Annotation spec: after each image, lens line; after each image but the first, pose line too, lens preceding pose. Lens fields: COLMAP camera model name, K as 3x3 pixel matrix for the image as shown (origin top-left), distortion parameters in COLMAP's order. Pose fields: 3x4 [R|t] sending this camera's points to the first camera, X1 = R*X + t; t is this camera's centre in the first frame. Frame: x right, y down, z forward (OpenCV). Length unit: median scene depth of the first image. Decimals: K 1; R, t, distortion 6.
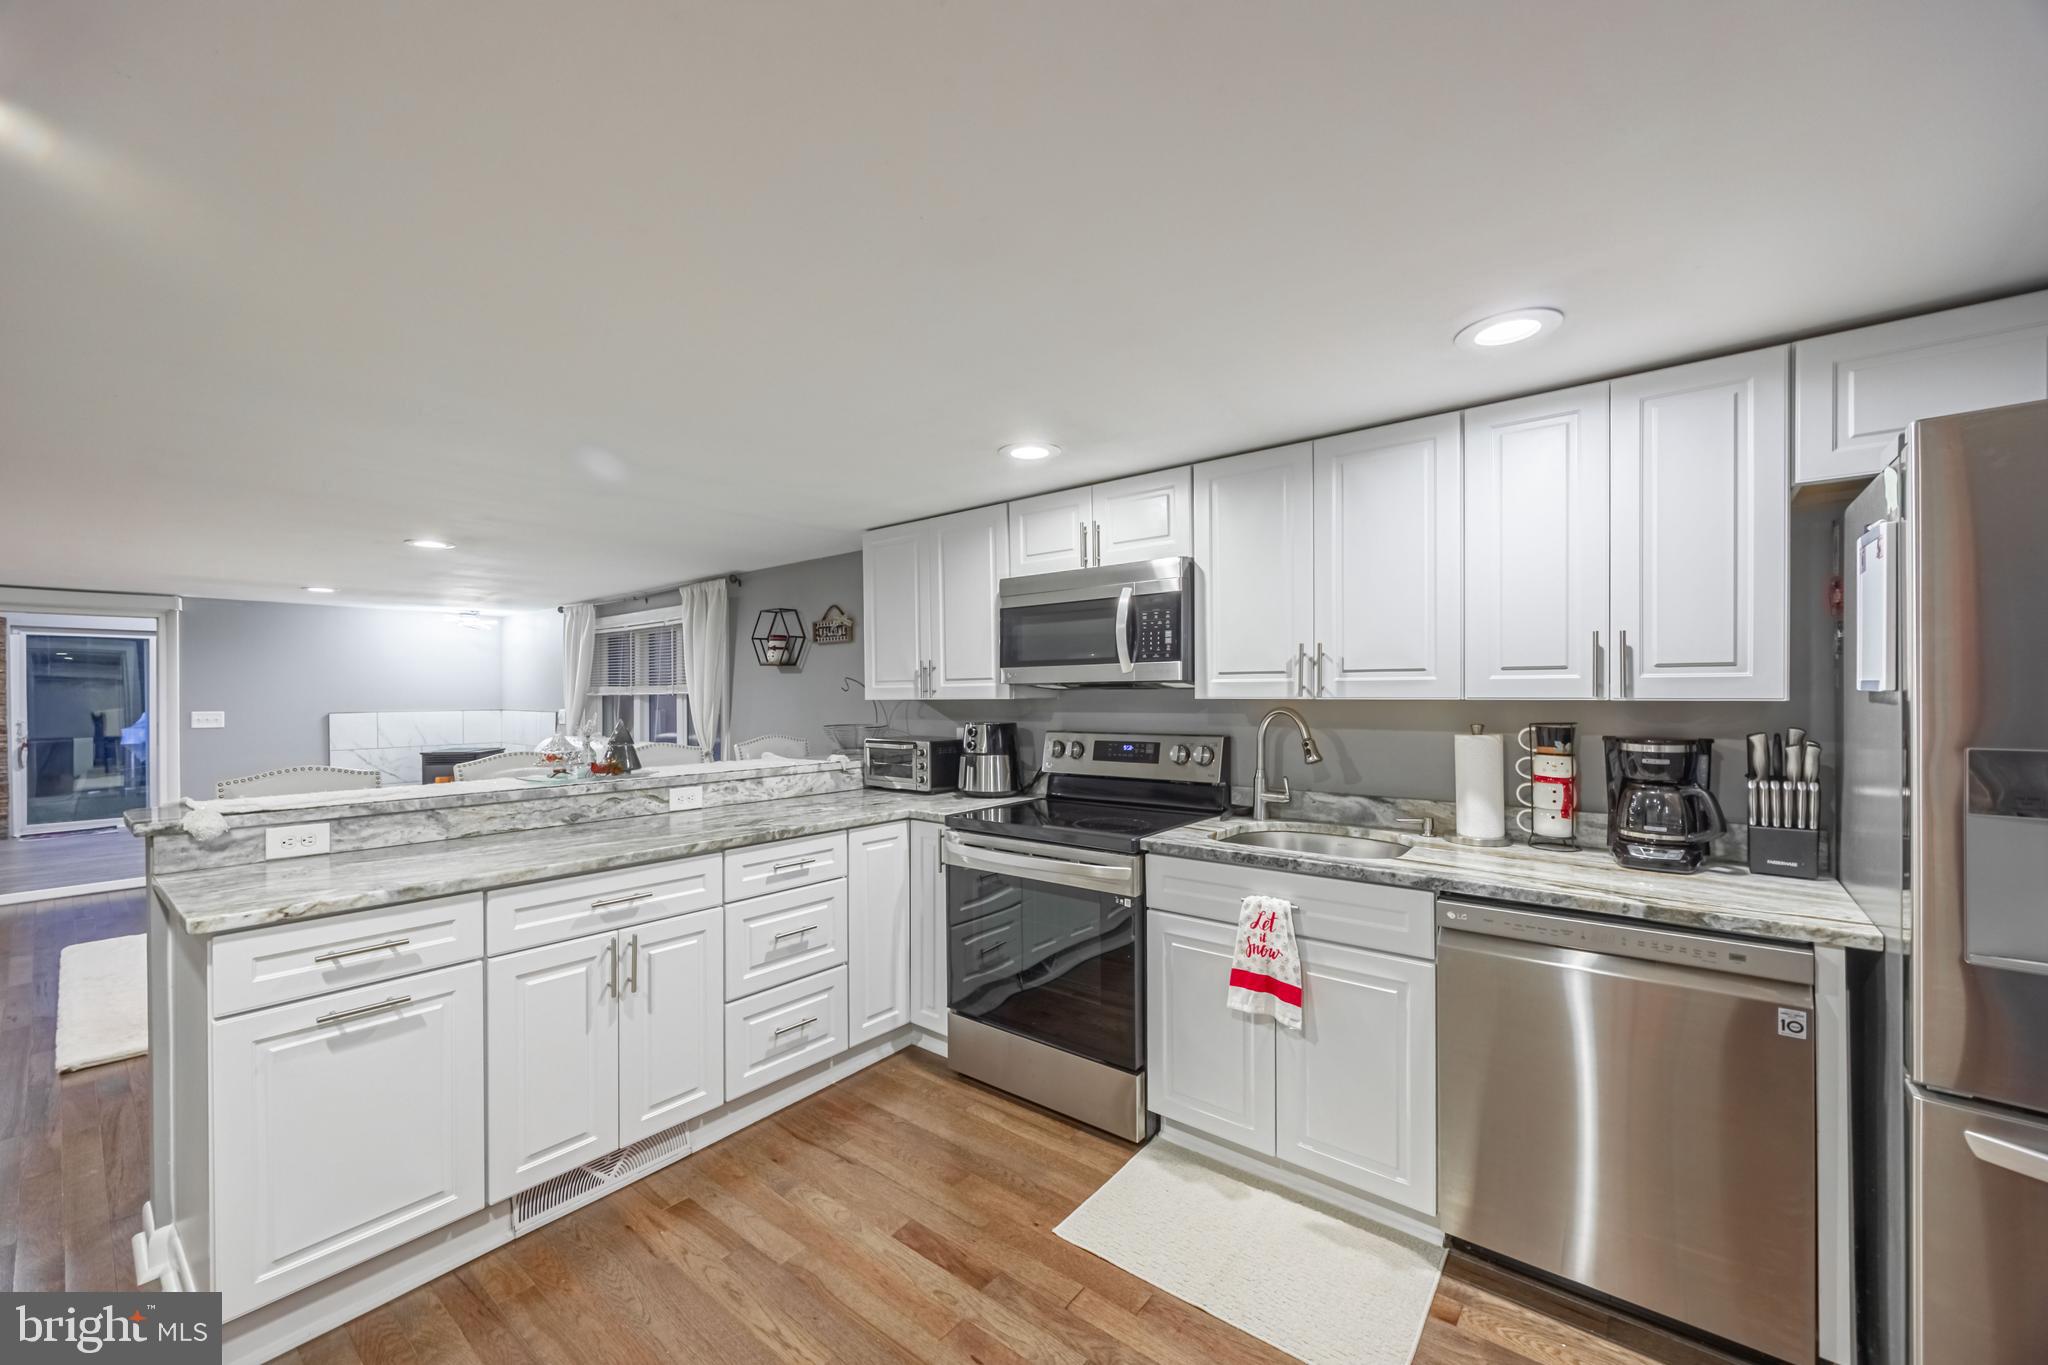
lens RADIAL K [[778.6, 0, 1025.3], [0, 778.6, 696.8], [0, 0, 1]] dist [0.014970, -0.000031]
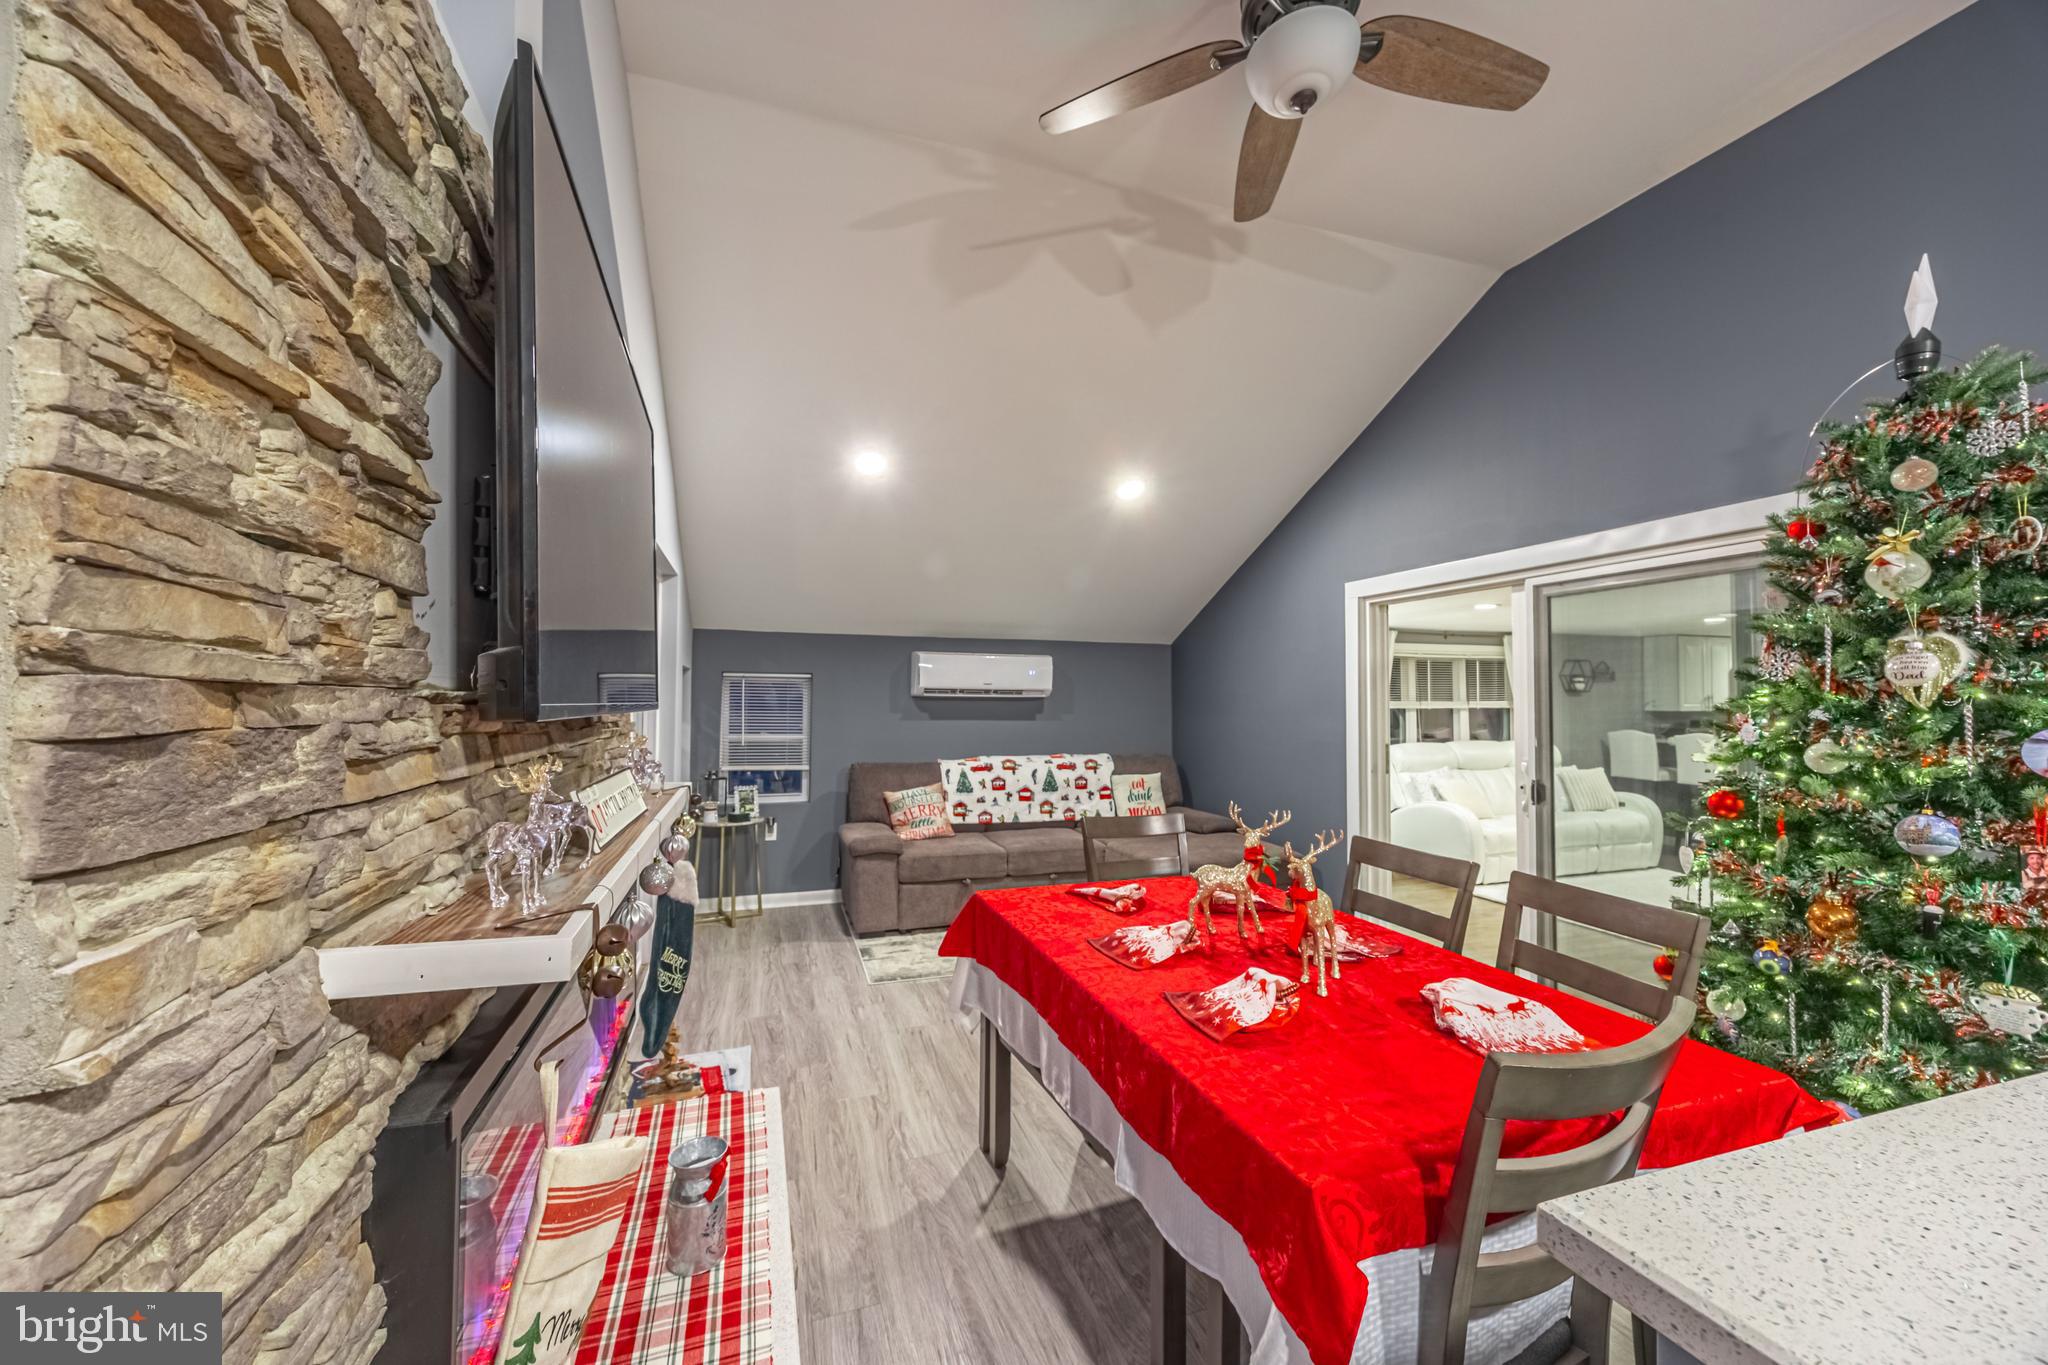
lens RADIAL K [[779.7, 0, 1019.4], [0, 779.7, 677.1], [0, 0, 1]] dist [-0.000899, 0.000068]
pose [[0.537206, 0.033649, 0.842779, -4.300591], [-0.003582, 0.999286, -0.037614, -0.005095], [-0.843443, 0.017187, 0.536943, 1.947063]]
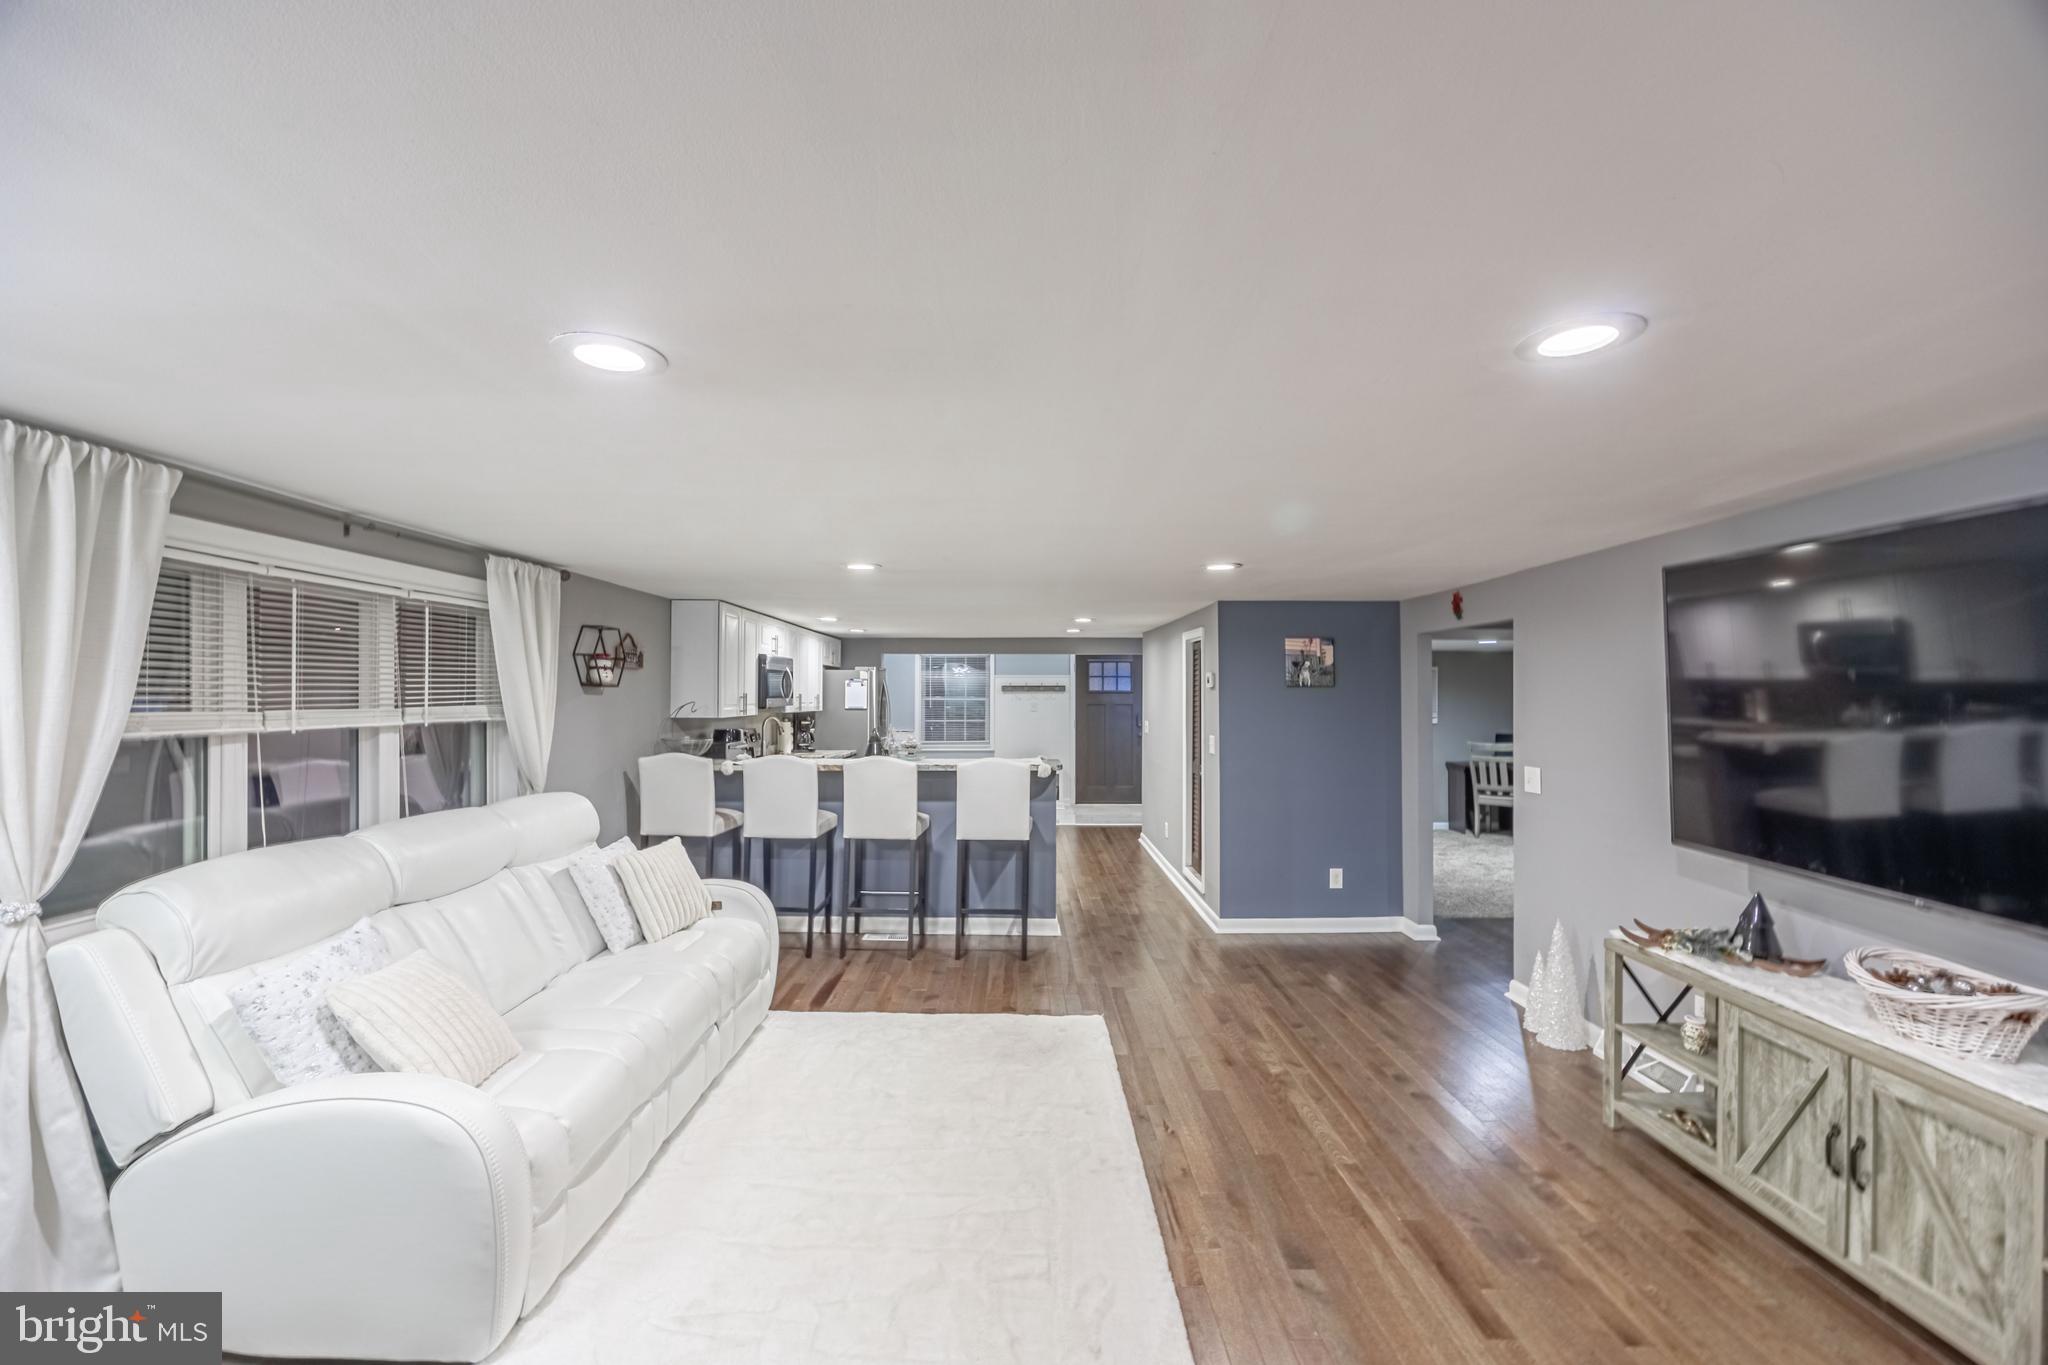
lens RADIAL K [[849.2, 0, 1020.4], [0, 849.2, 689.5], [0, 0, 1]] dist [-0.013468, -0.000340]
pose [[-0.625289, 0.012261, 0.780297, -2.470896], [0.005525, 0.999921, -0.011285, -0.038729], [-0.780374, -0.002746, -0.625307, 2.161193]]
